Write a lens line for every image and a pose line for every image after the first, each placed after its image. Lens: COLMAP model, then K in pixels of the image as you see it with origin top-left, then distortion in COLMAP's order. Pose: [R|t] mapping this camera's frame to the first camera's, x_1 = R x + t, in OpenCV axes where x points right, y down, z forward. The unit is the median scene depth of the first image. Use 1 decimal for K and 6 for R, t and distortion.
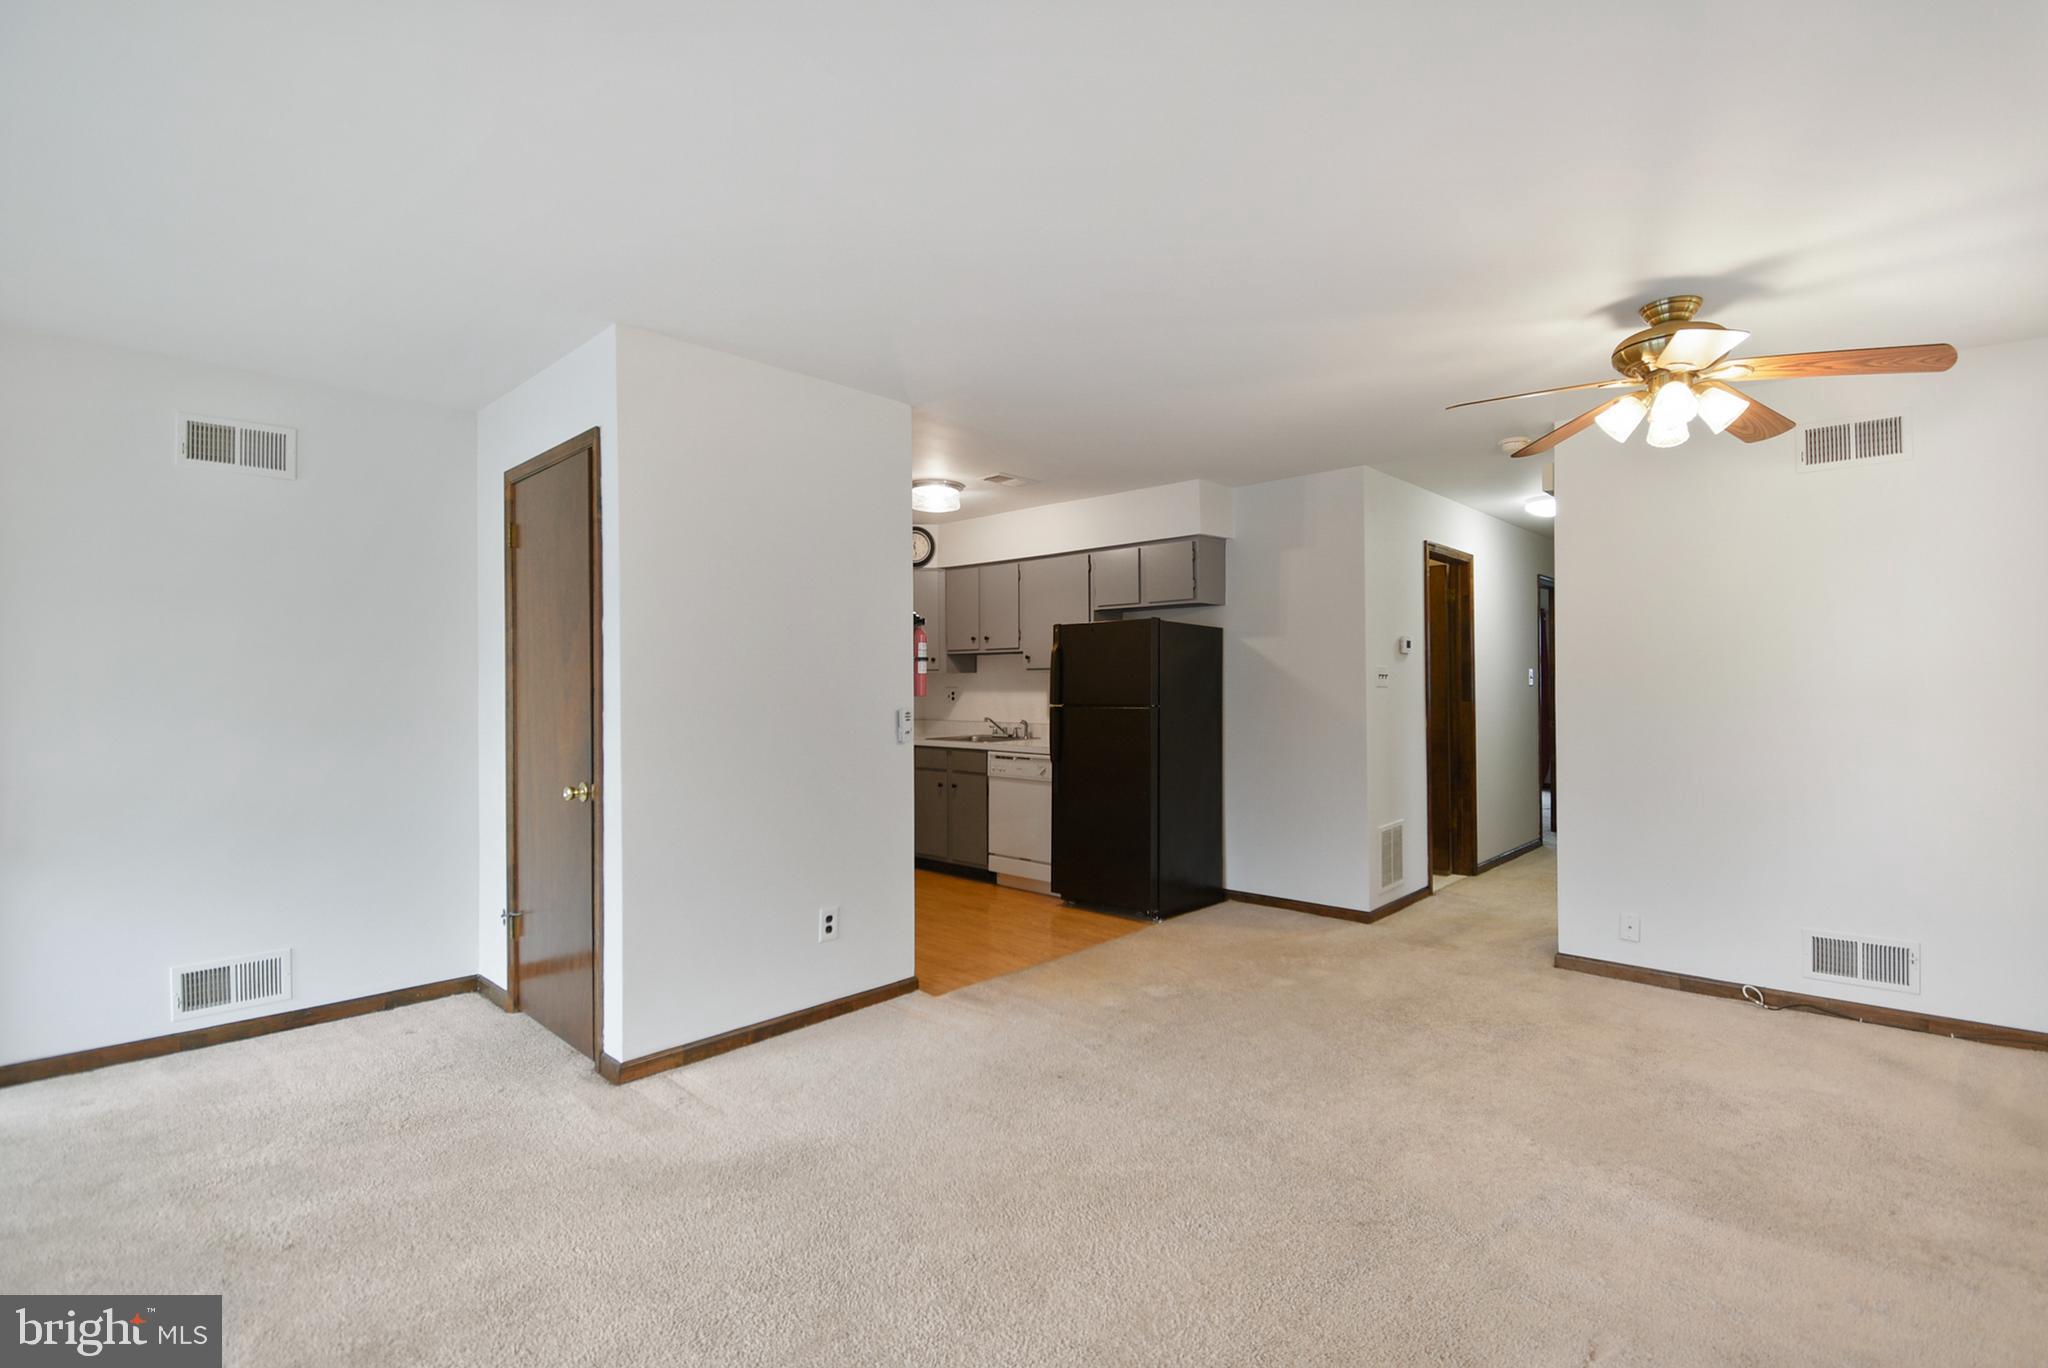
lens RADIAL K [[938.2, 0, 1035.3], [0, 938.2, 678.2], [0, 0, 1]] dist [0.000609, -0.000213]
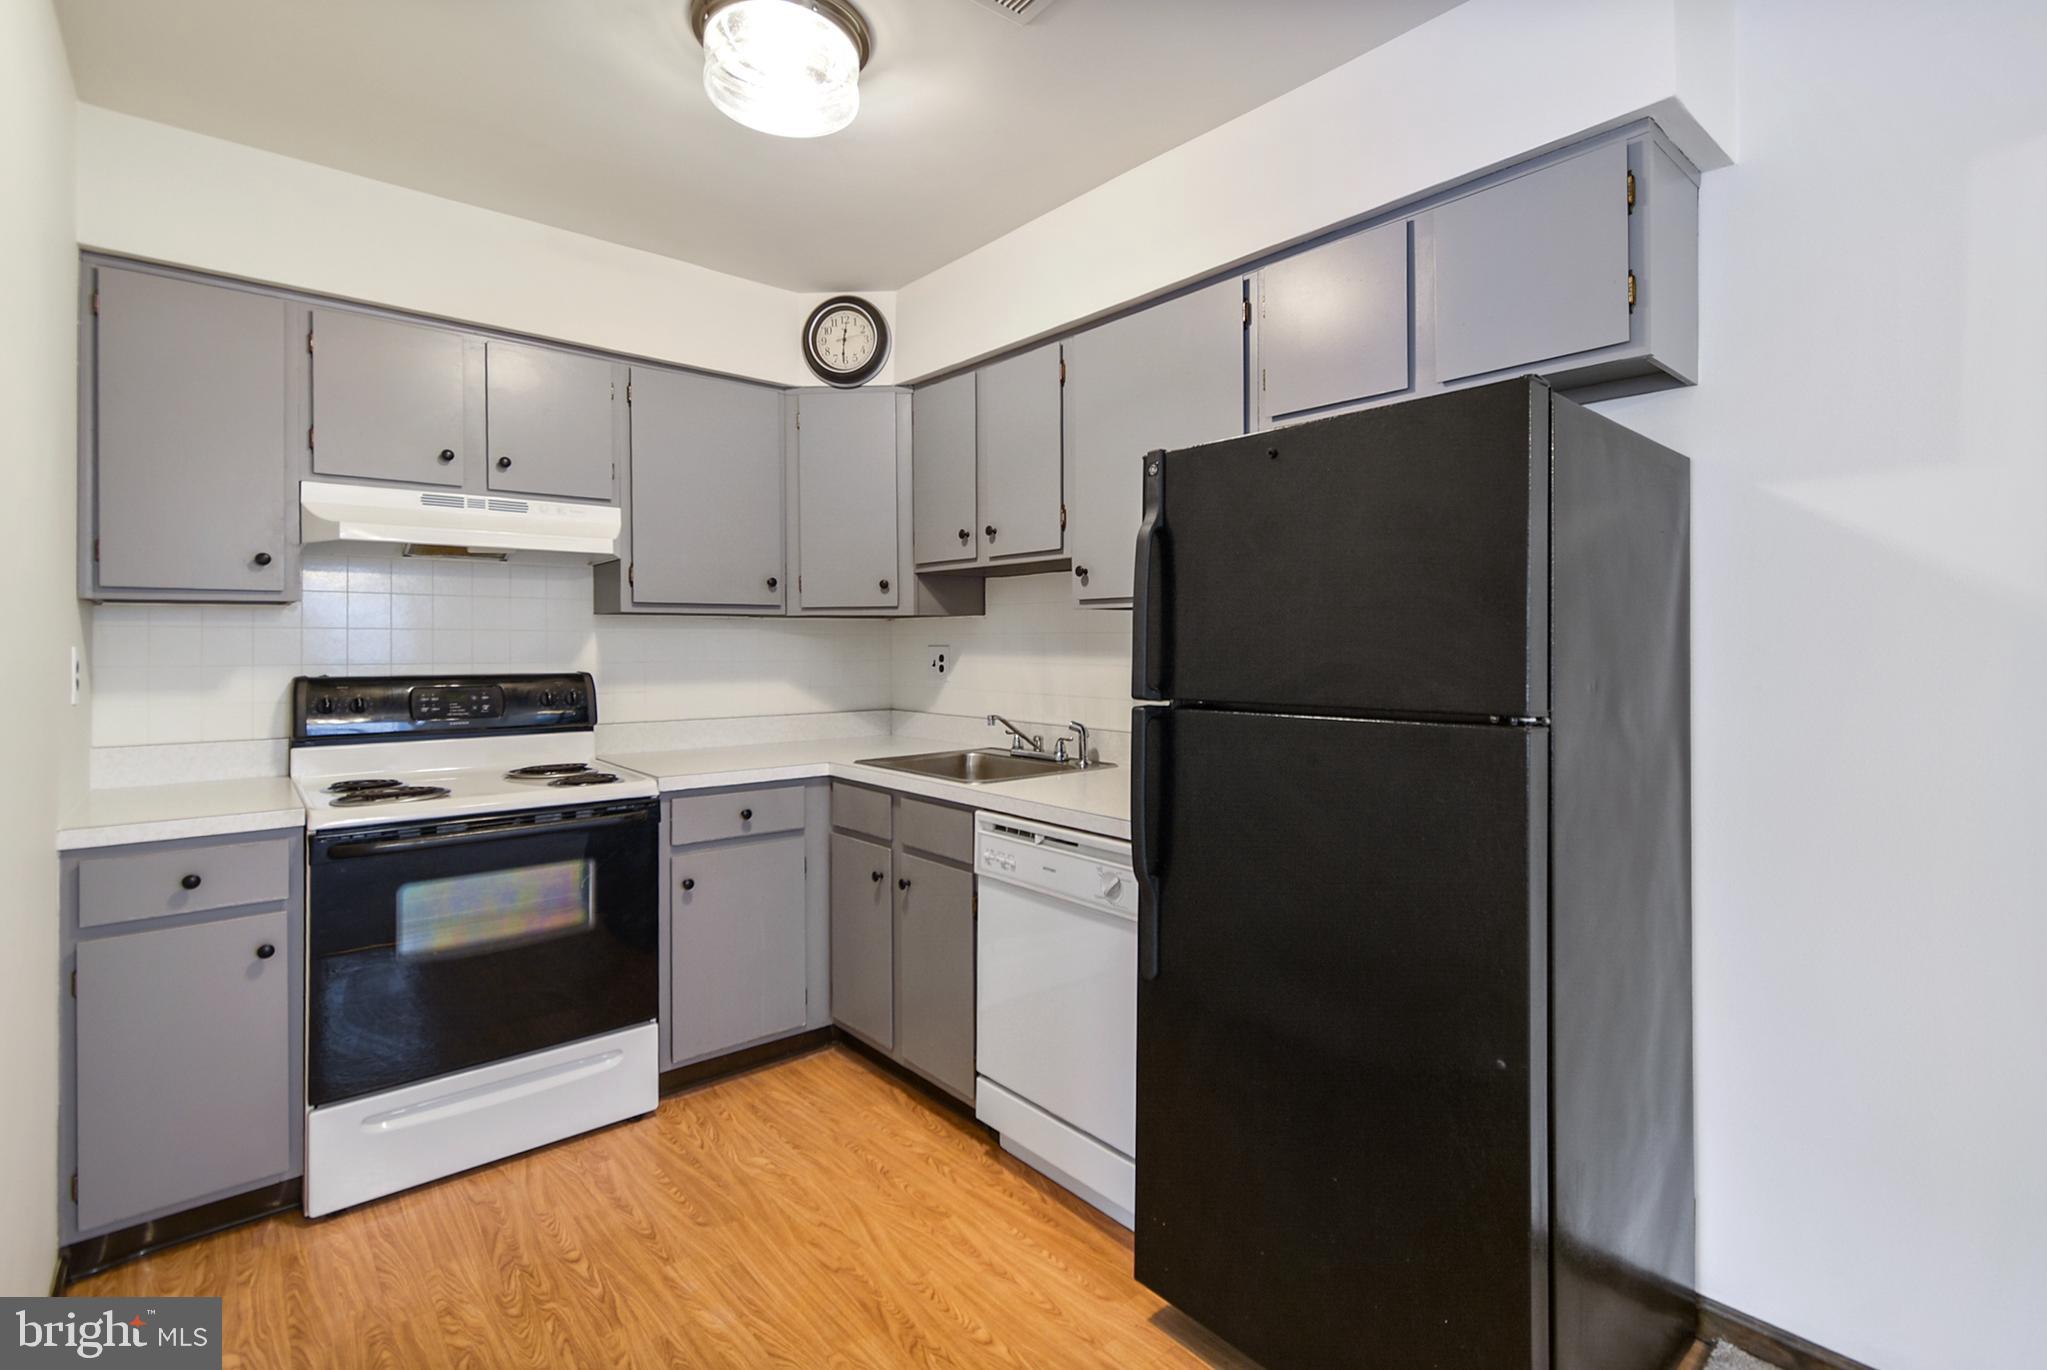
lens RADIAL K [[950.6, 0, 1030.6], [0, 950.6, 641.2], [0, 0, 1]] dist [0.000174, -0.000067]
pose [[0.993867, 0.002705, -0.110553, 0.015623], [-0.002078, 0.999981, 0.005785, 0.005621], [0.110566, -0.005519, 0.993853, 0.613547]]
